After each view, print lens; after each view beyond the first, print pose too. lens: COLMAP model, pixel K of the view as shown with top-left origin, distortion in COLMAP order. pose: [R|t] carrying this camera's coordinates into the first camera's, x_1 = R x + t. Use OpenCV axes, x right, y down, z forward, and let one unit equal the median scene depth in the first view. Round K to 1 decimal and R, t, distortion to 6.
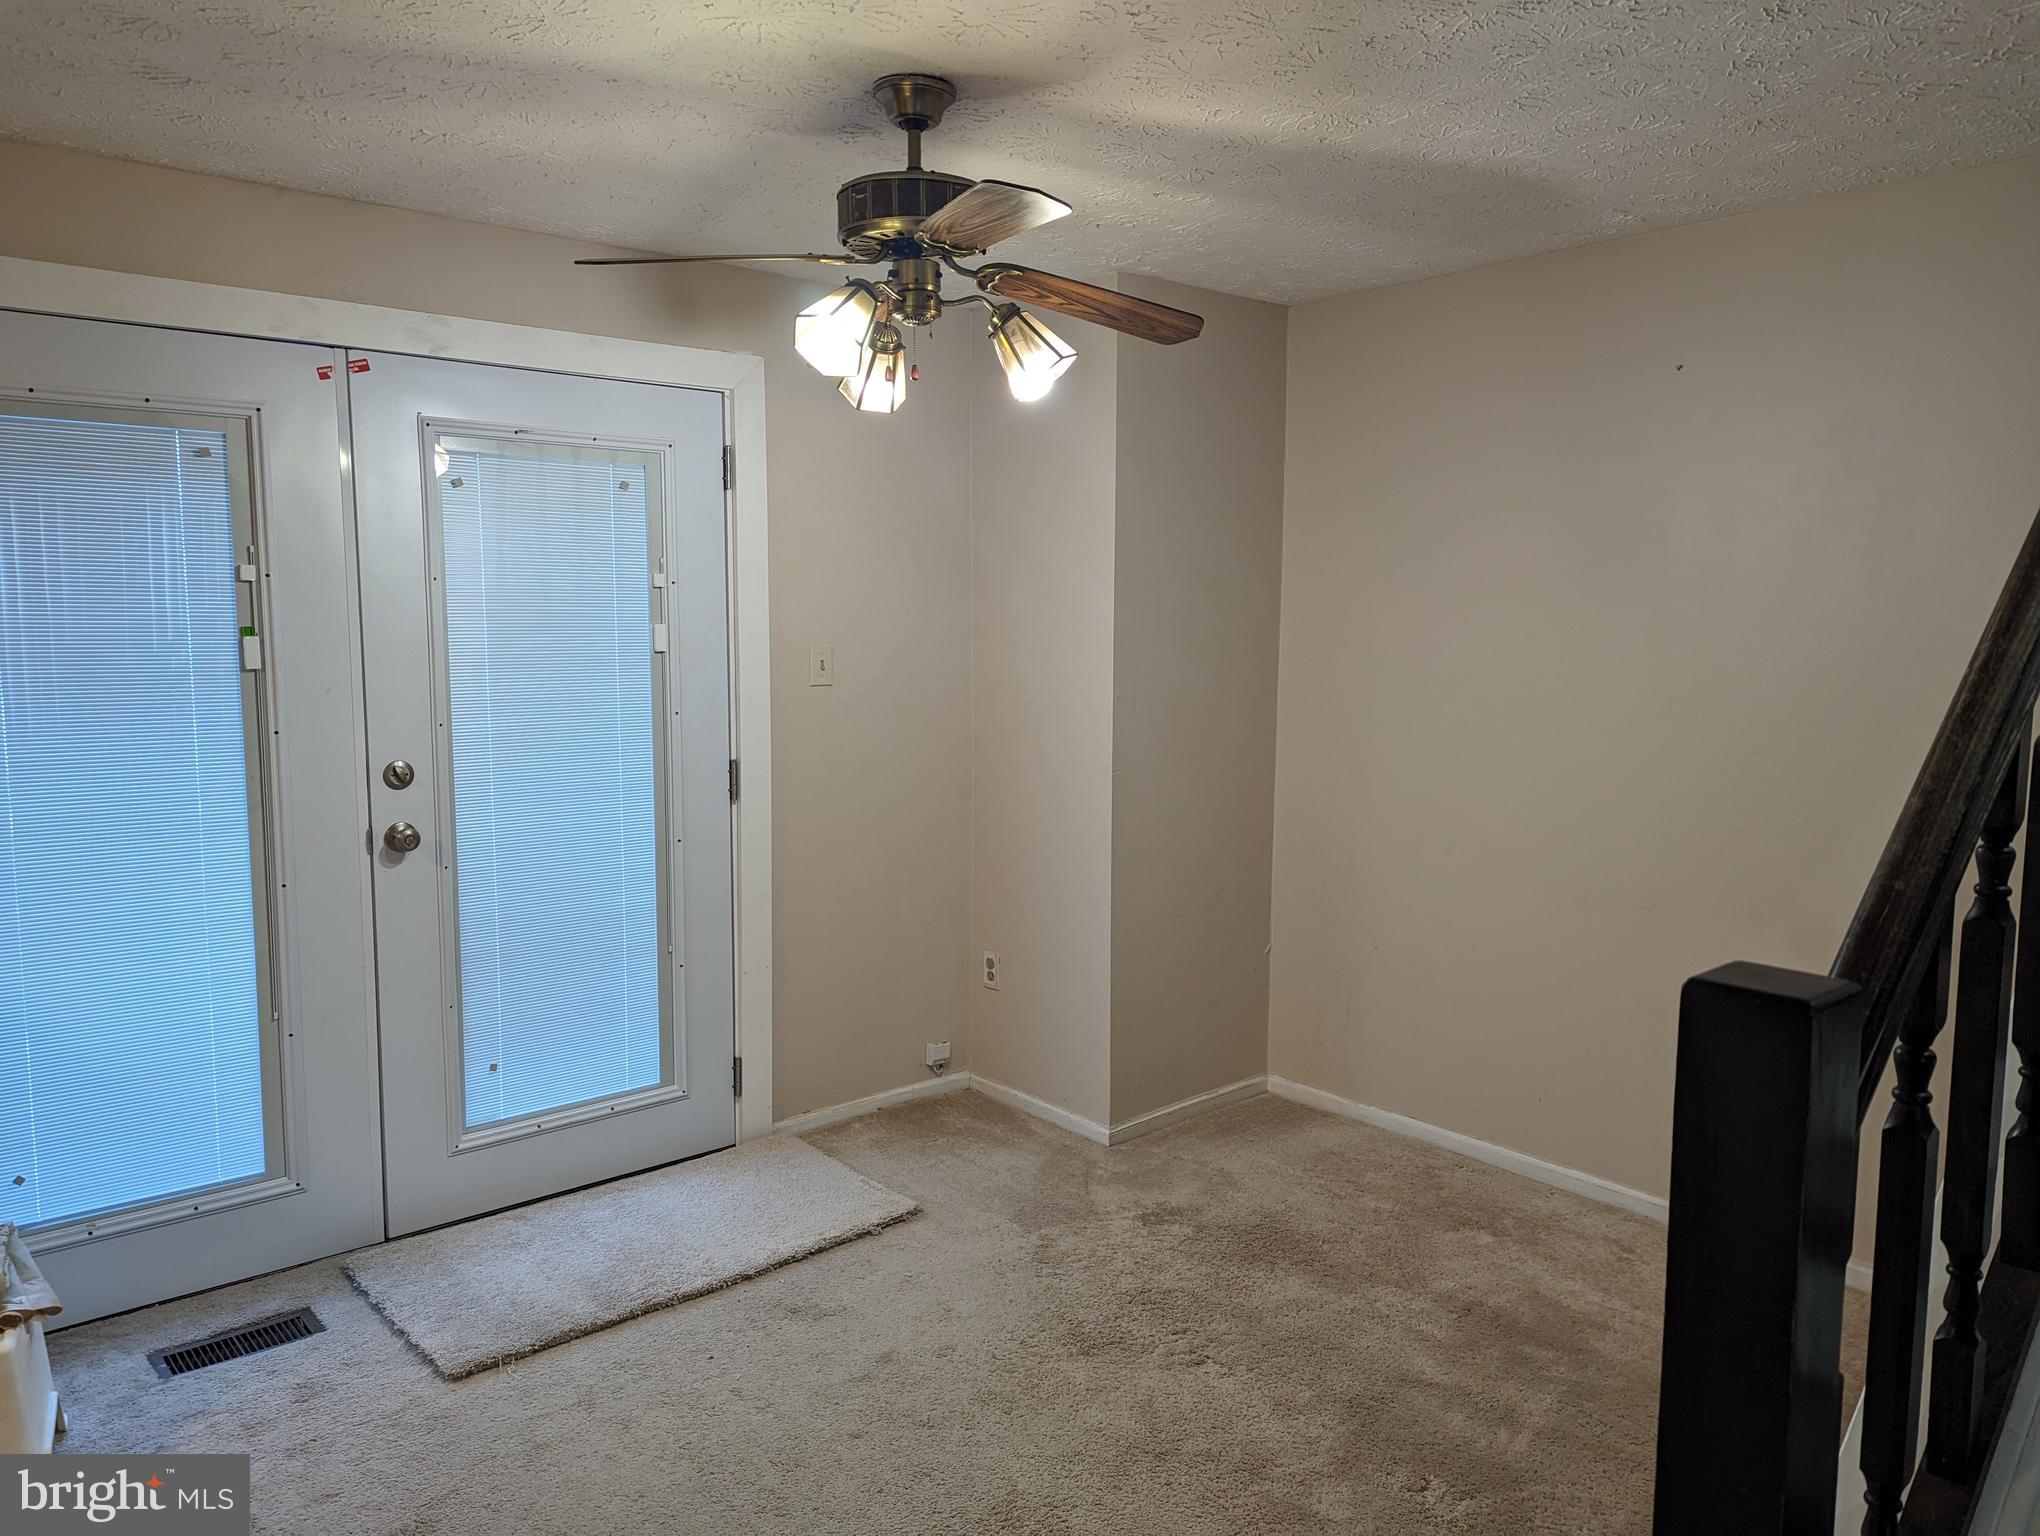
lens RADIAL K [[1429.8, 0, 1036.7], [0, 1429.8, 770.7], [0, 0, 1]] dist [0.062264, -0.053756]
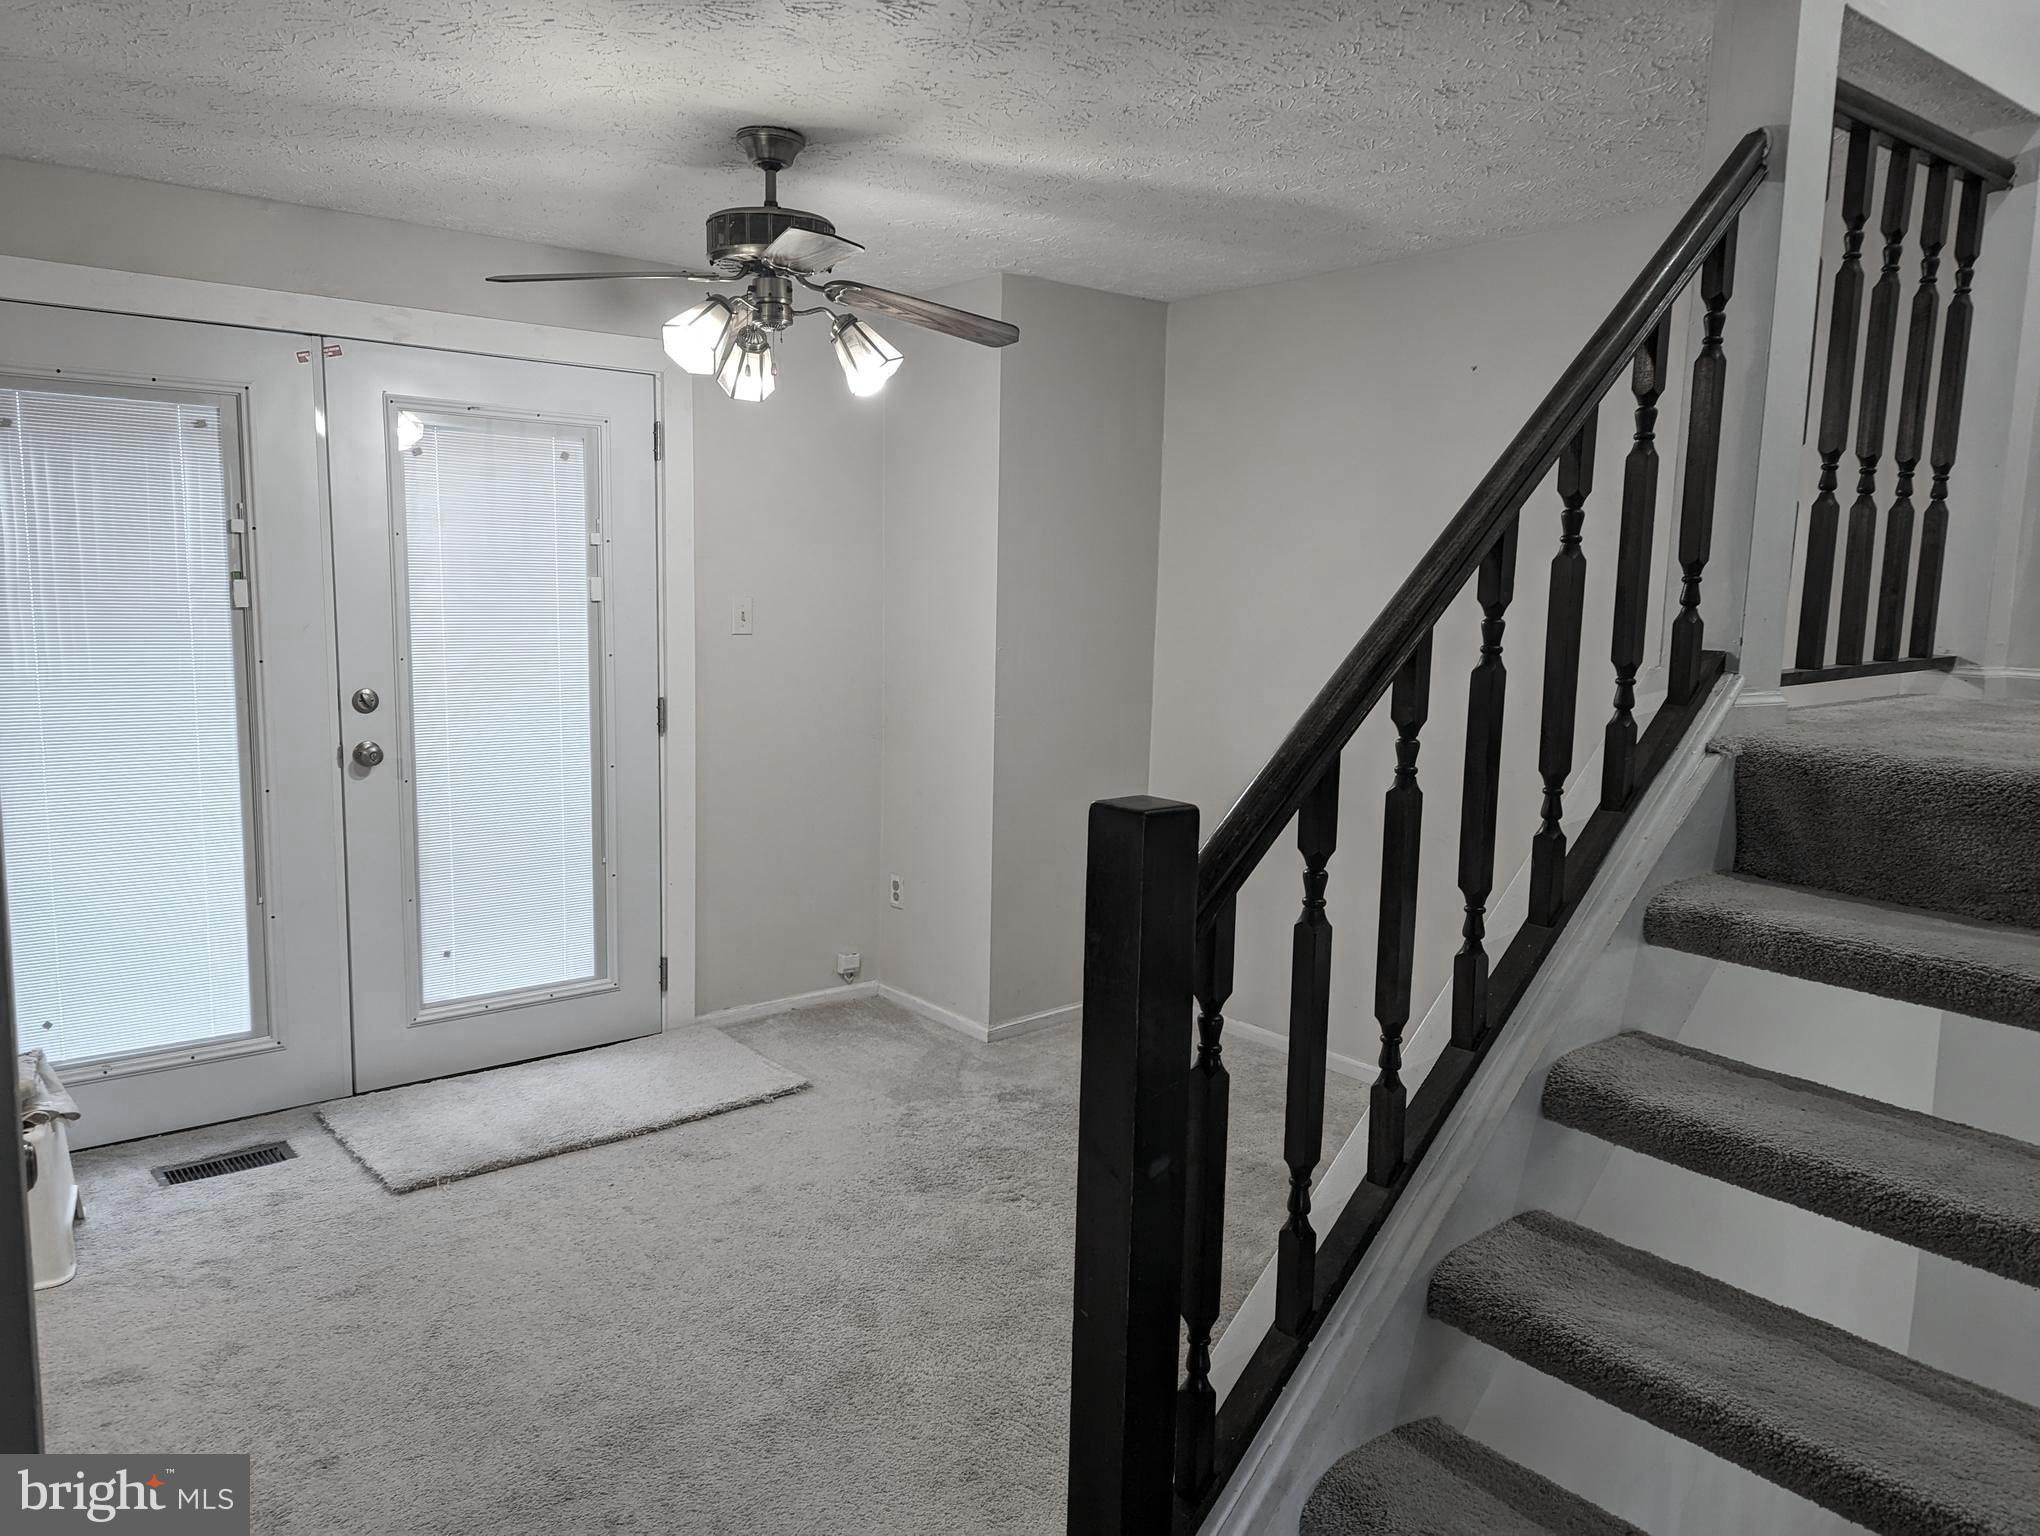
lens RADIAL K [[1429.8, 0, 1016.4], [0, 1429.8, 775.8], [0, 0, 1]] dist [0.062264, -0.053756]
pose [[0.999454, 0.020951, -0.025532, 0.127155], [-0.020281, 0.999451, 0.026210, 0.023858], [0.026067, -0.025678, 0.999330, -0.174735]]
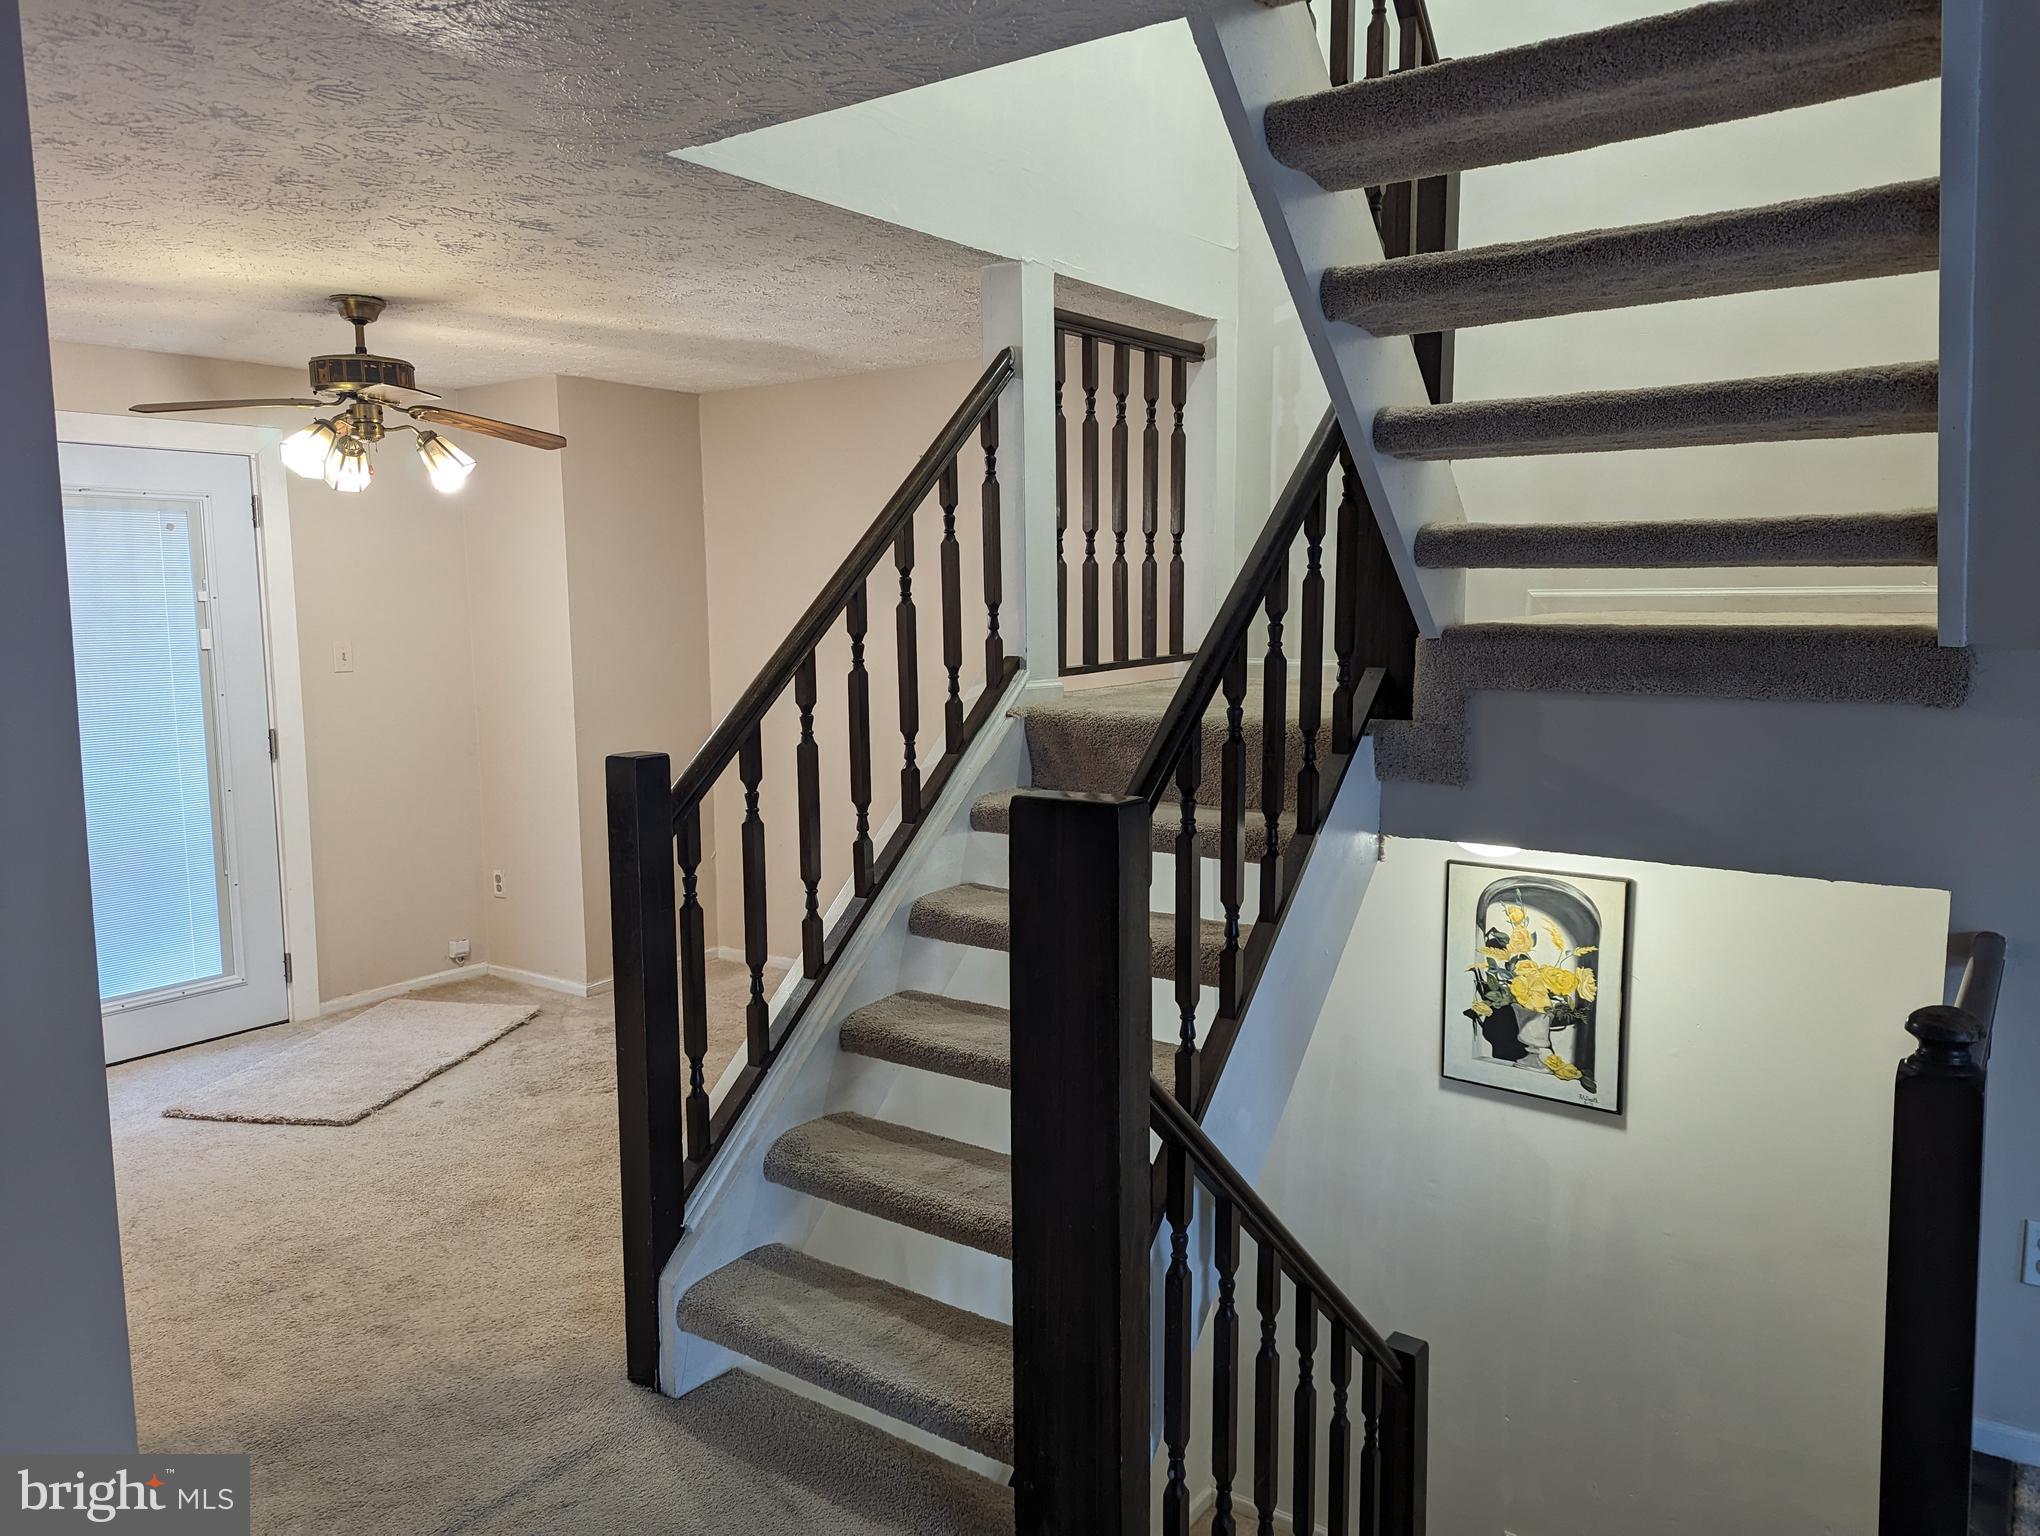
lens RADIAL K [[1429.8, 0, 1026.4], [0, 1429.8, 766.0], [0, 0, 1]] dist [0.062264, -0.053756]
pose [[0.969518, -0.042819, 0.241250, 0.177167], [0.041805, 0.999082, 0.009321, 0.054048], [-0.241427, 0.001049, 0.970418, -0.594443]]
